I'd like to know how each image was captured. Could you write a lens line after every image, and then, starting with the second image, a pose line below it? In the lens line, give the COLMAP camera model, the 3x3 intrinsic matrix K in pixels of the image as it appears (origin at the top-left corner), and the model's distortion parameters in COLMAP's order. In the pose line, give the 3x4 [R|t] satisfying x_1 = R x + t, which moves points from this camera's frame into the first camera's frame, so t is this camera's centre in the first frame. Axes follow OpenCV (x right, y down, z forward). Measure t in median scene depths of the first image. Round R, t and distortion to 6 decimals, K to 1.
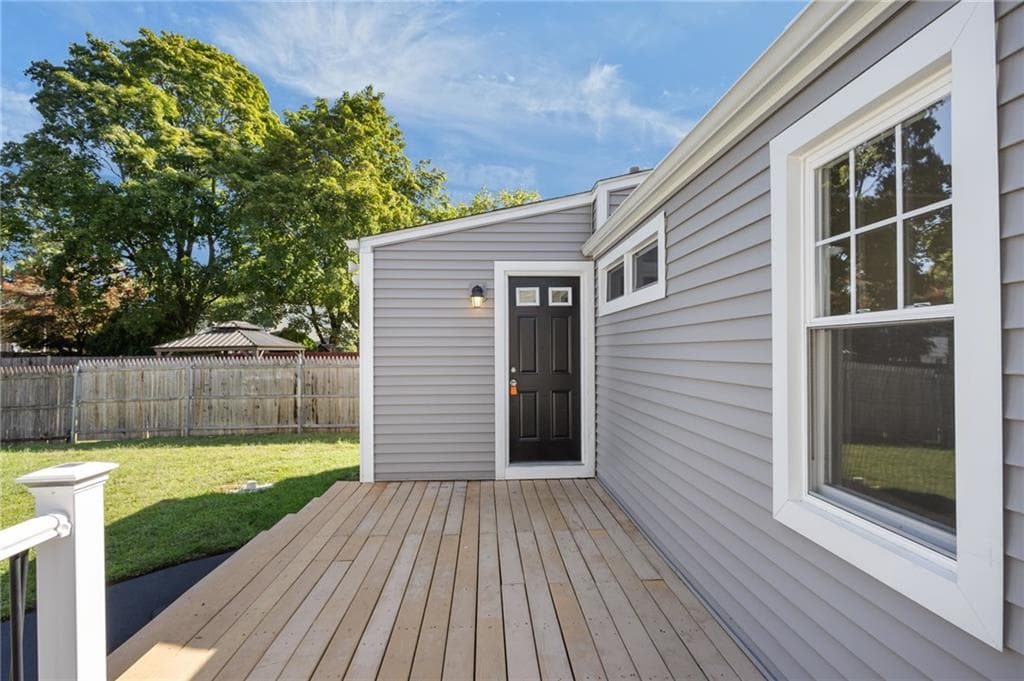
lens RADIAL K [[475.8, 0, 518.9], [0, 475.8, 344.9], [0, 0, 1]] dist [0.015875, -0.000784]
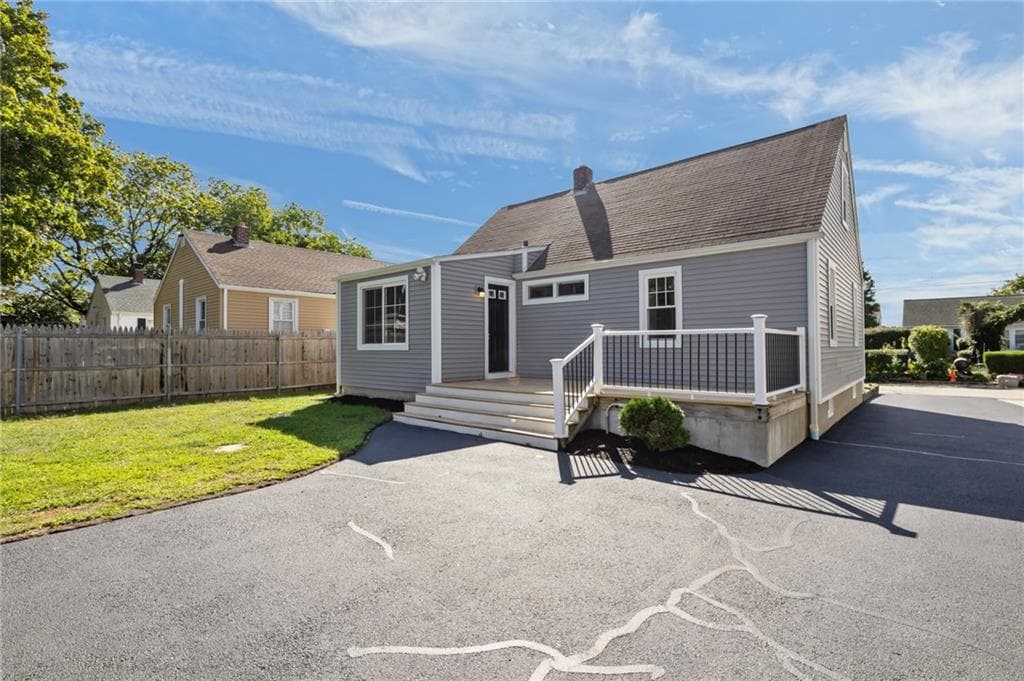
lens RADIAL K [[475.8, 0, 514.3], [0, 475.8, 342.9], [0, 0, 1]] dist [0.015875, -0.000784]
pose [[0.691941, 0.007104, 0.721919, -0.692244], [-0.004121, 0.999974, -0.005890, 0.061897], [-0.721942, 0.001100, 0.691952, -0.256939]]
